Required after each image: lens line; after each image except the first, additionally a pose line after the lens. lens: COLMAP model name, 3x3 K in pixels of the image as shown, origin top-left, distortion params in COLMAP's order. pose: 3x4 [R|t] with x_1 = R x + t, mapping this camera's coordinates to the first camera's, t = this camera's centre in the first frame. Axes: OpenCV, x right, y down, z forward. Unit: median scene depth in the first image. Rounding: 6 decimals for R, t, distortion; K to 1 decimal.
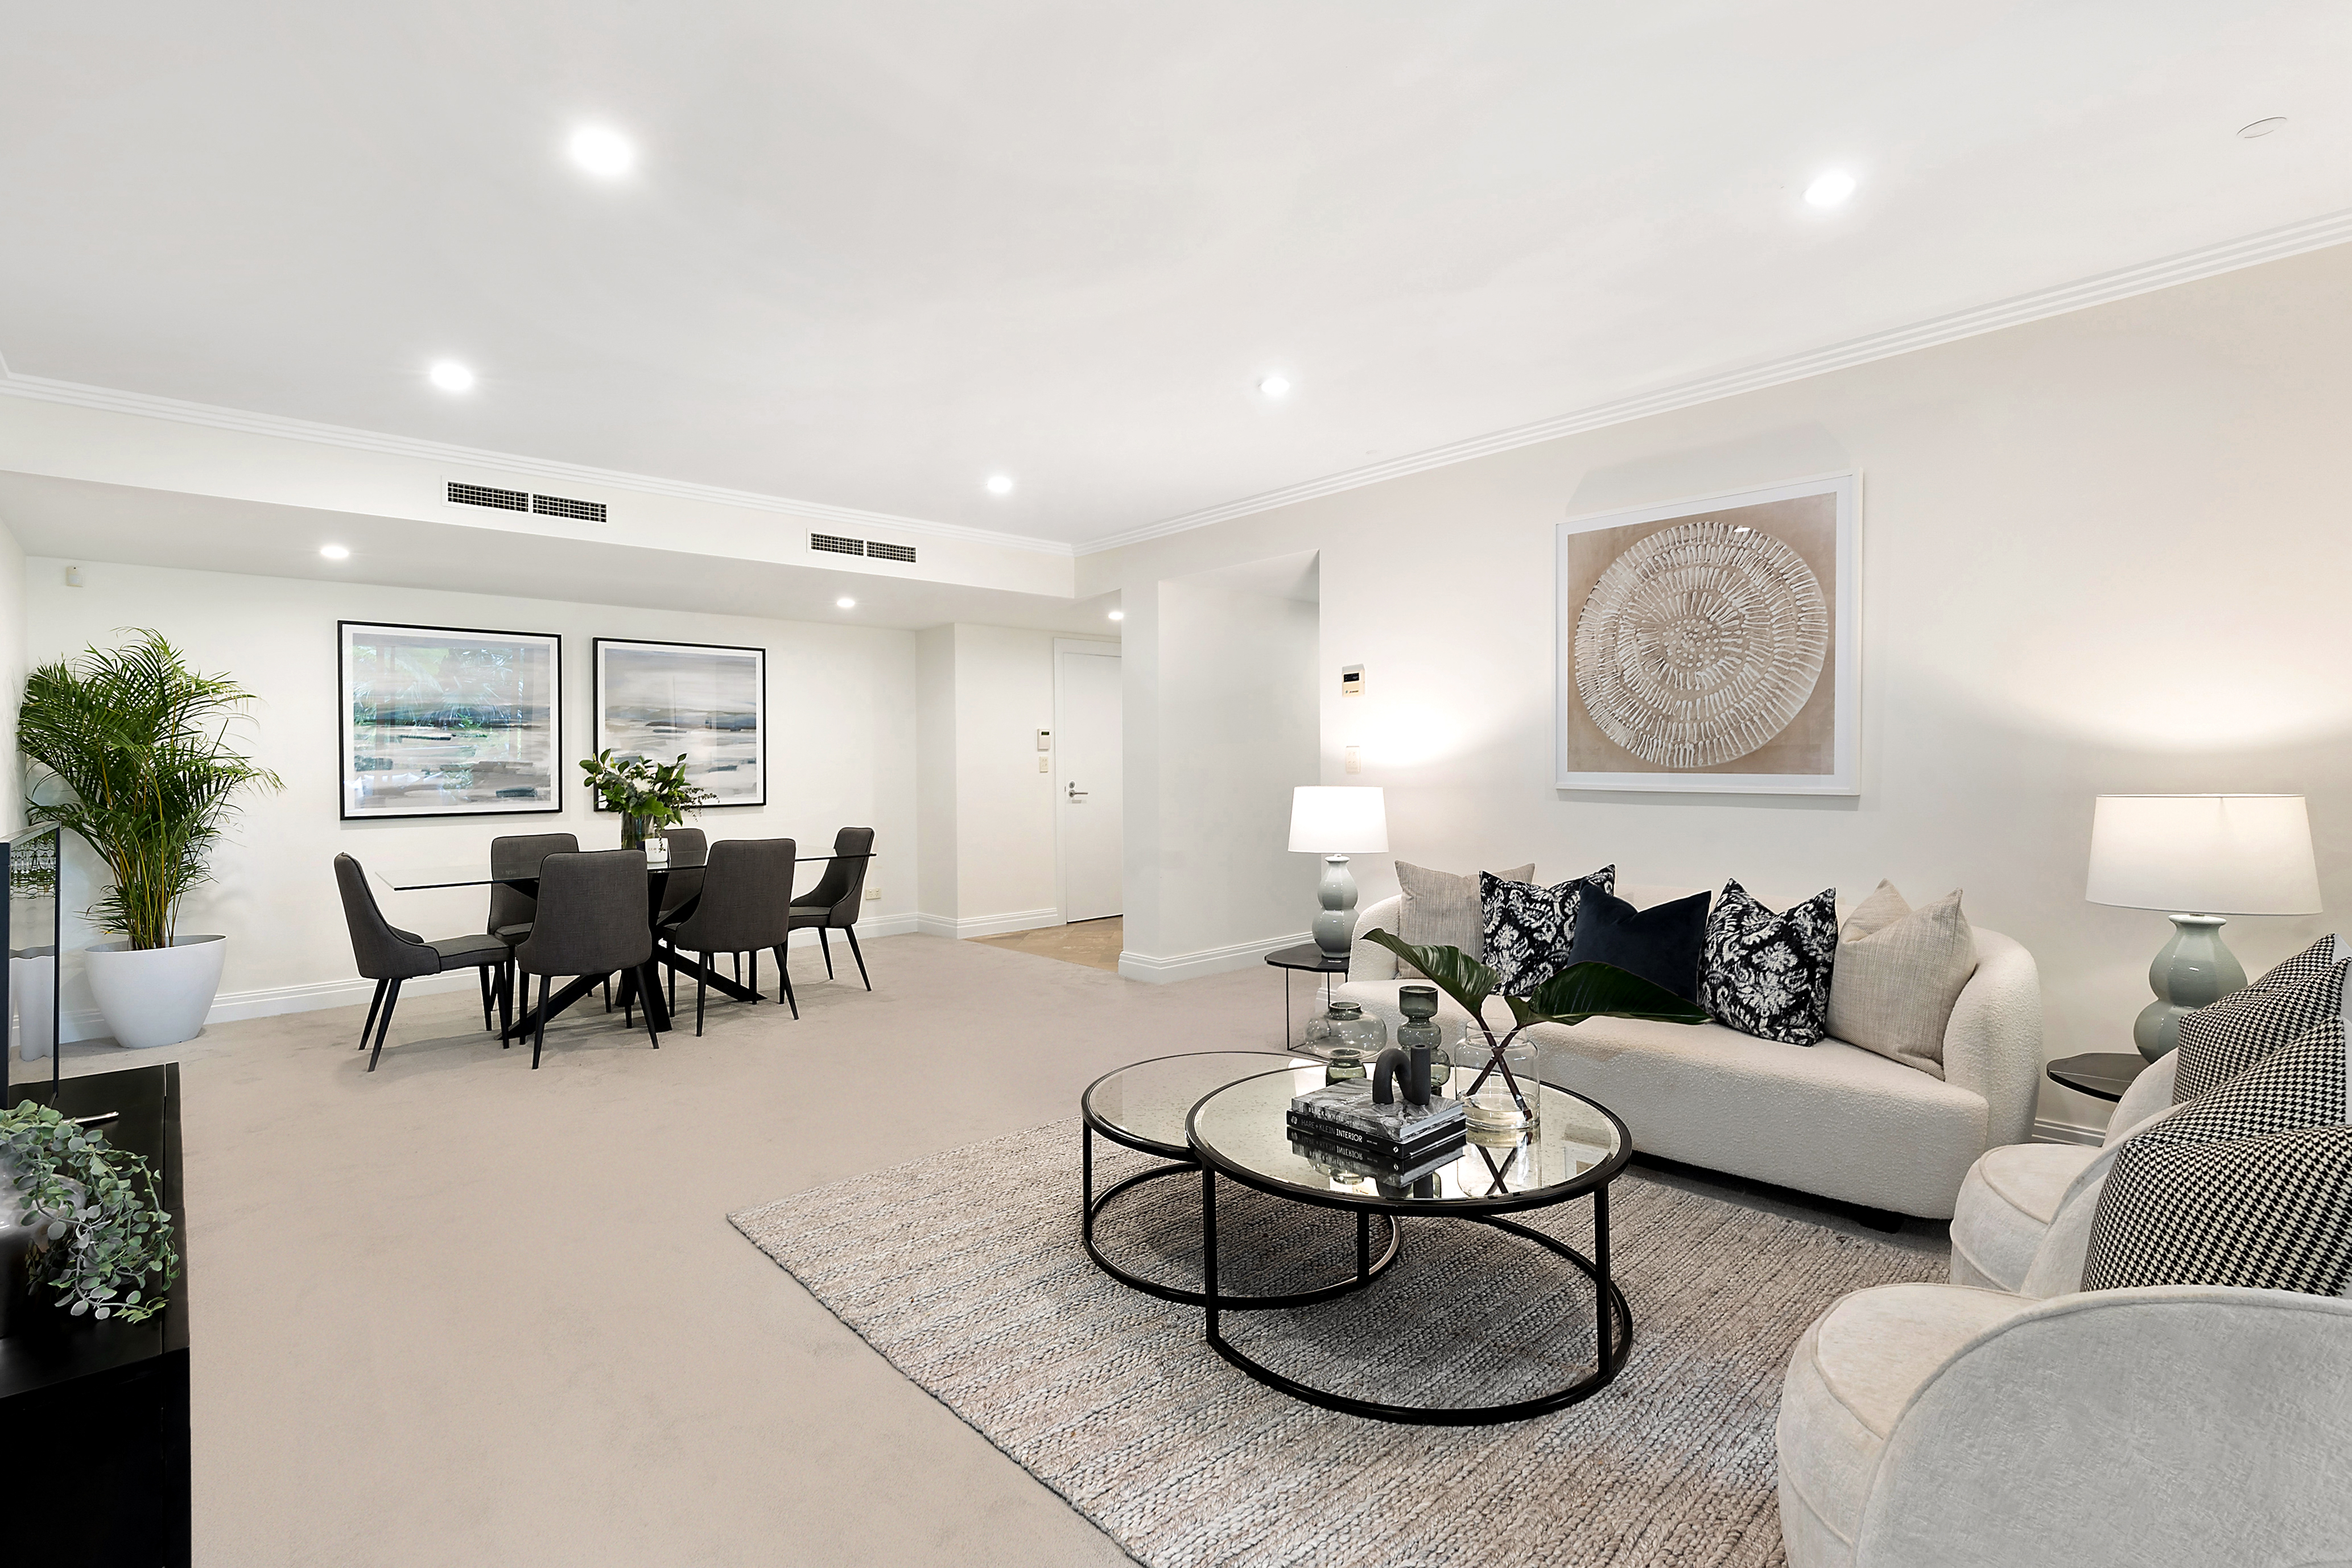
lens RADIAL K [[1085.2, 0, 1175.4], [0, 1085.2, 761.0], [0, 0, 1]] dist [-0.006283, -0.000988]
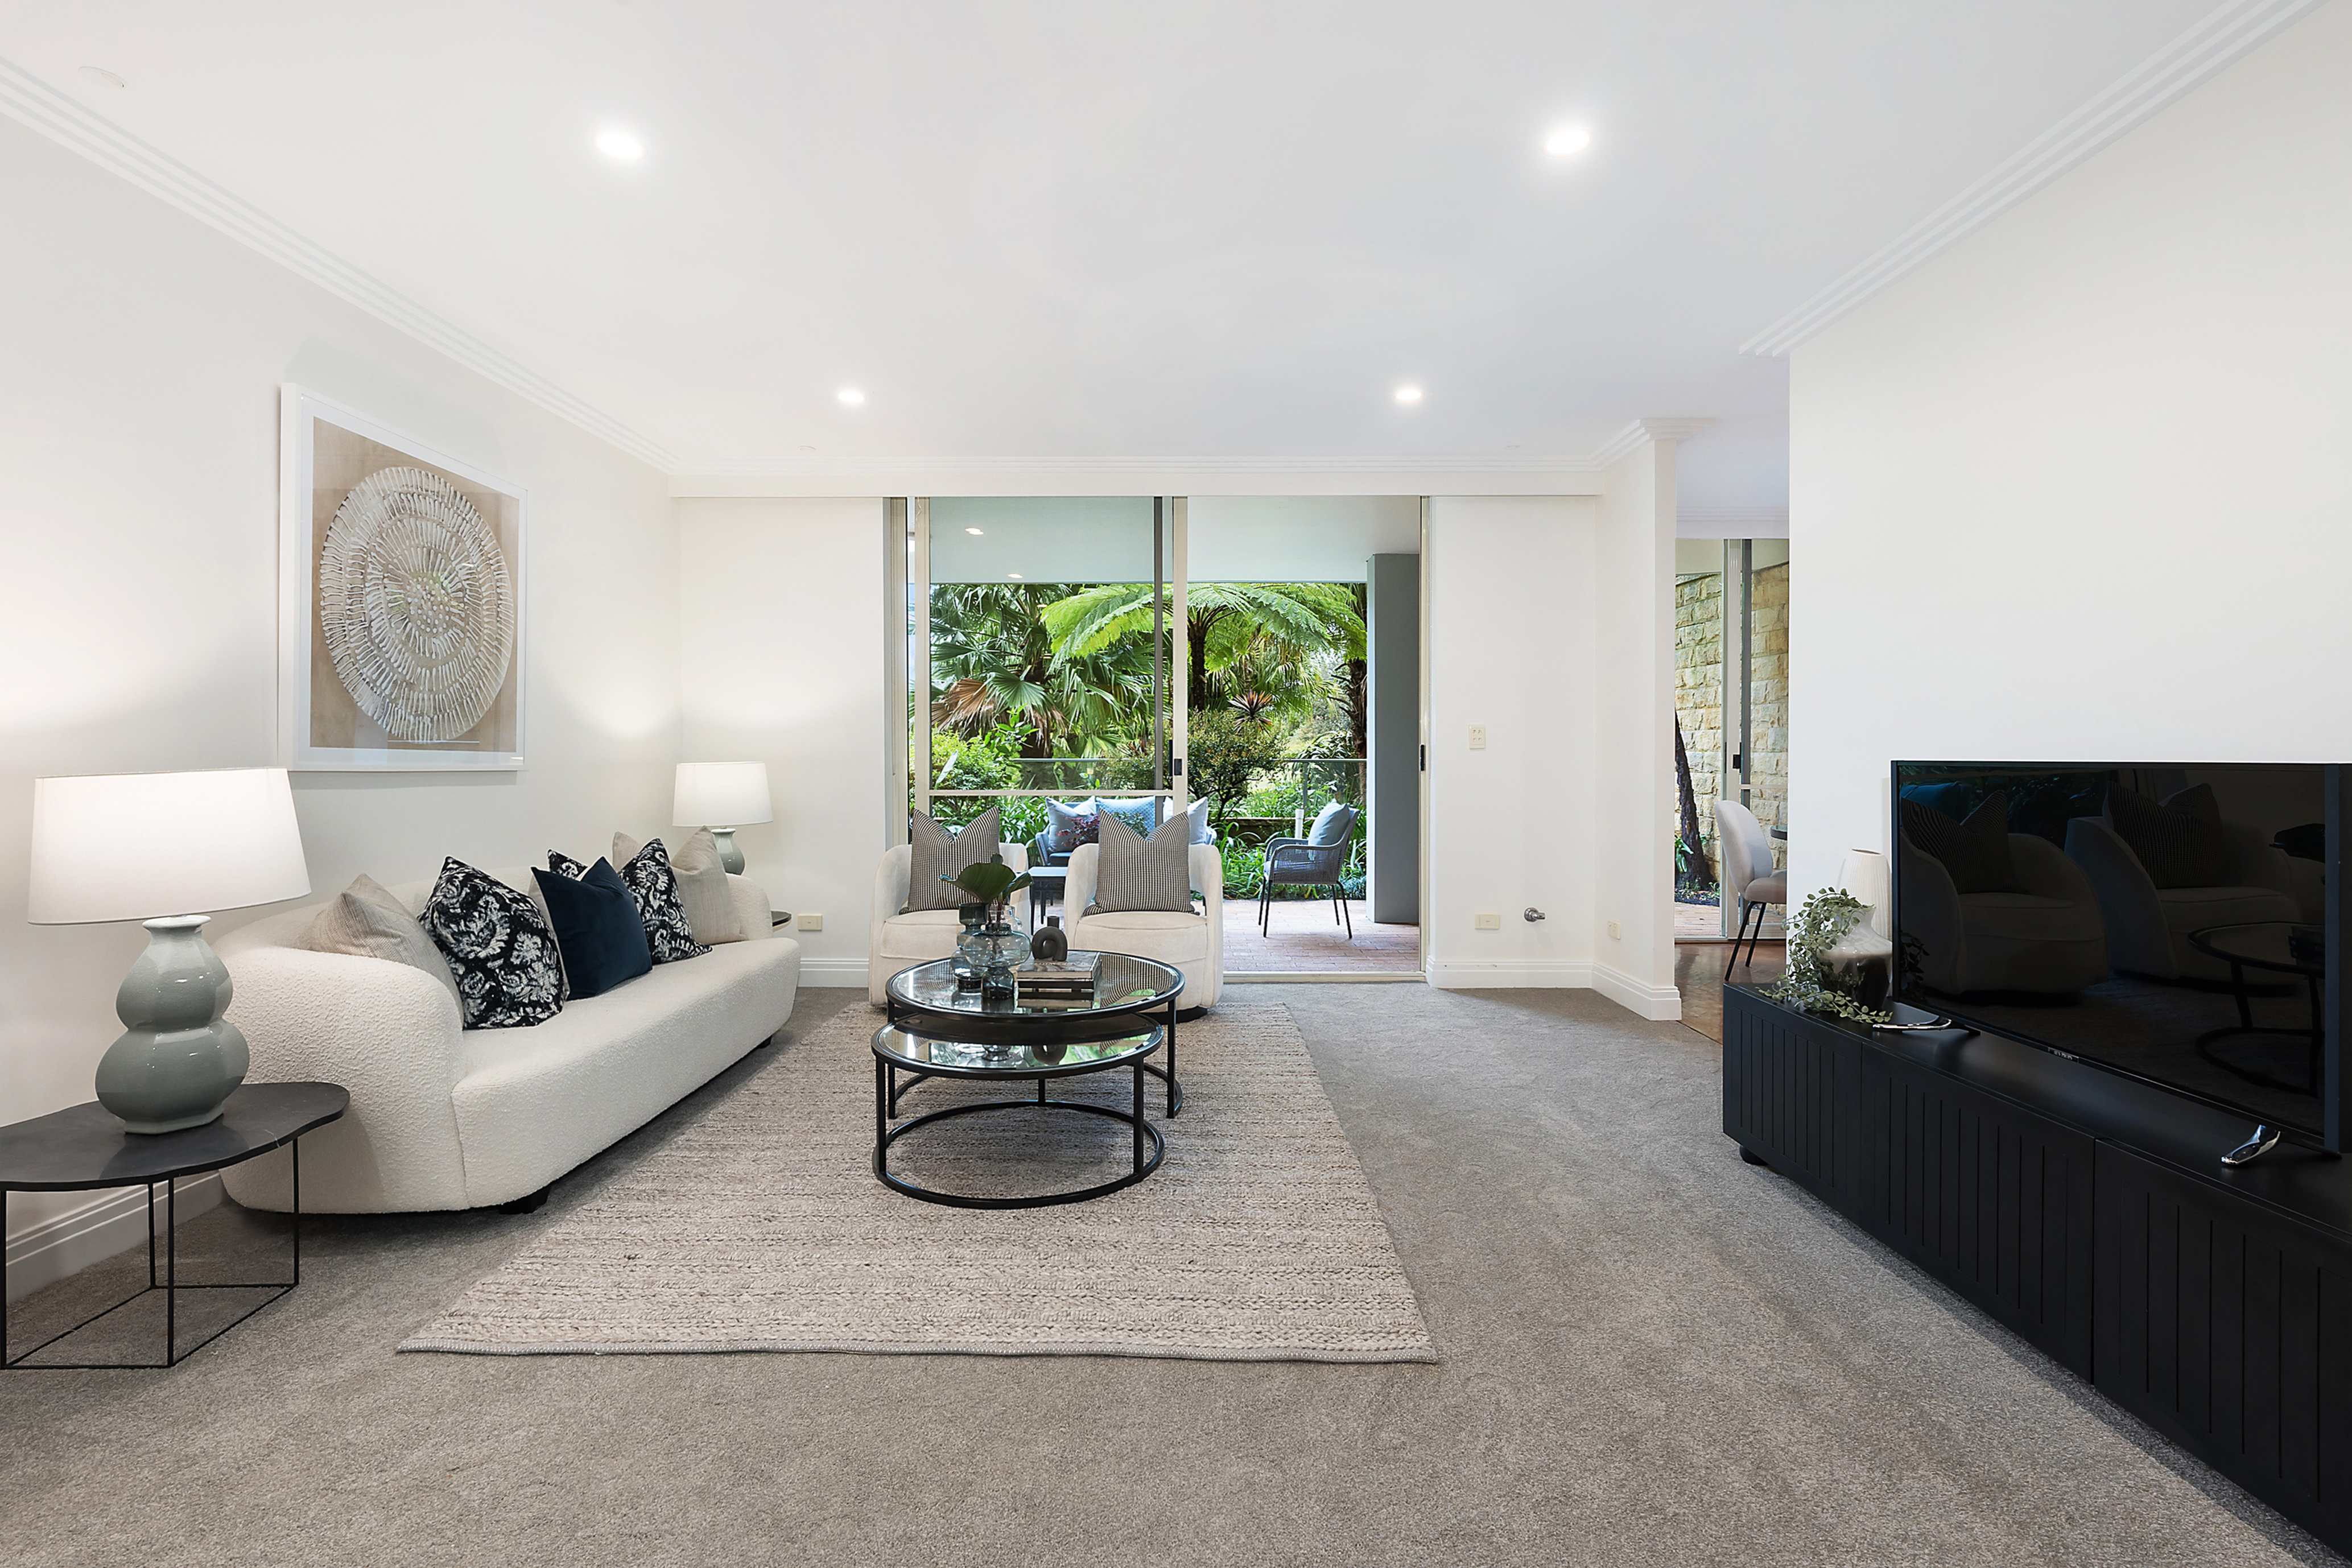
lens RADIAL K [[1085.2, 0, 1173.1], [0, 1085.2, 776.5], [0, 0, 1]] dist [-0.006283, -0.000988]
pose [[-0.729333, 0.003937, 0.684148, -0.300447], [0.013172, 0.999879, 0.008288, 0.017260], [-0.684032, 0.015057, -0.729296, 0.632044]]
